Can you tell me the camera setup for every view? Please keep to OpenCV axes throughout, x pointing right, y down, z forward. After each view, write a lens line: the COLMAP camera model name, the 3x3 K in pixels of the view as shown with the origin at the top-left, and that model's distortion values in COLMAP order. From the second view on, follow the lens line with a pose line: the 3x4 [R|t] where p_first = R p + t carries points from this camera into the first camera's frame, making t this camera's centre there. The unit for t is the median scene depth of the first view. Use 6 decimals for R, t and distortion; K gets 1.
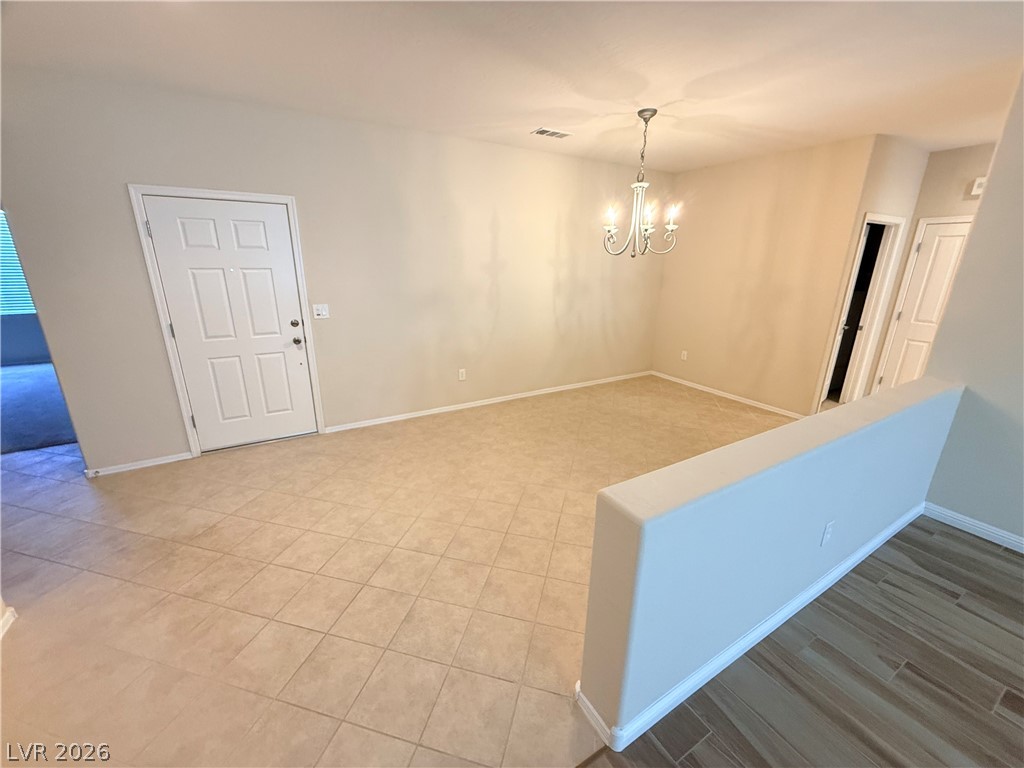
lens RADIAL K [[408.6, 0, 509.8], [0, 408.6, 387.6], [0, 0, 1]] dist [0.003641, -0.000925]
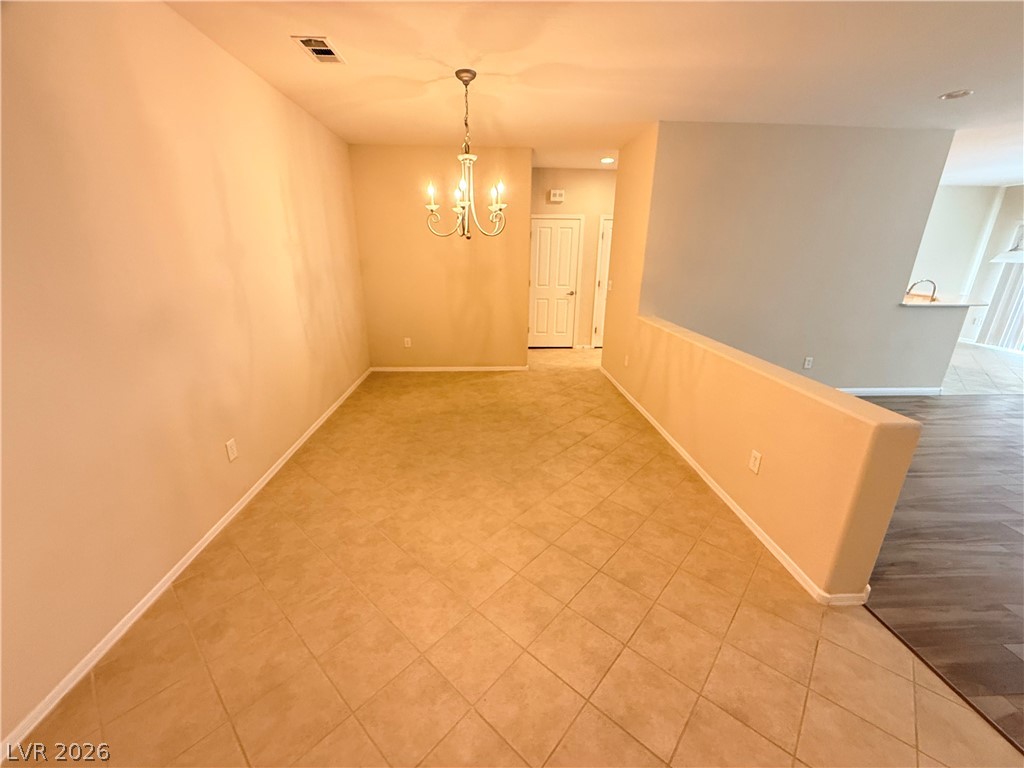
lens RADIAL K [[408.6, 0, 514.9], [0, 408.6, 387.8], [0, 0, 1]] dist [0.003641, -0.000925]
pose [[0.459741, -0.294418, 0.837828, -0.479203], [0.266727, 0.945663, 0.185951, -0.141042], [-0.847051, 0.137982, 0.513290, 0.469904]]
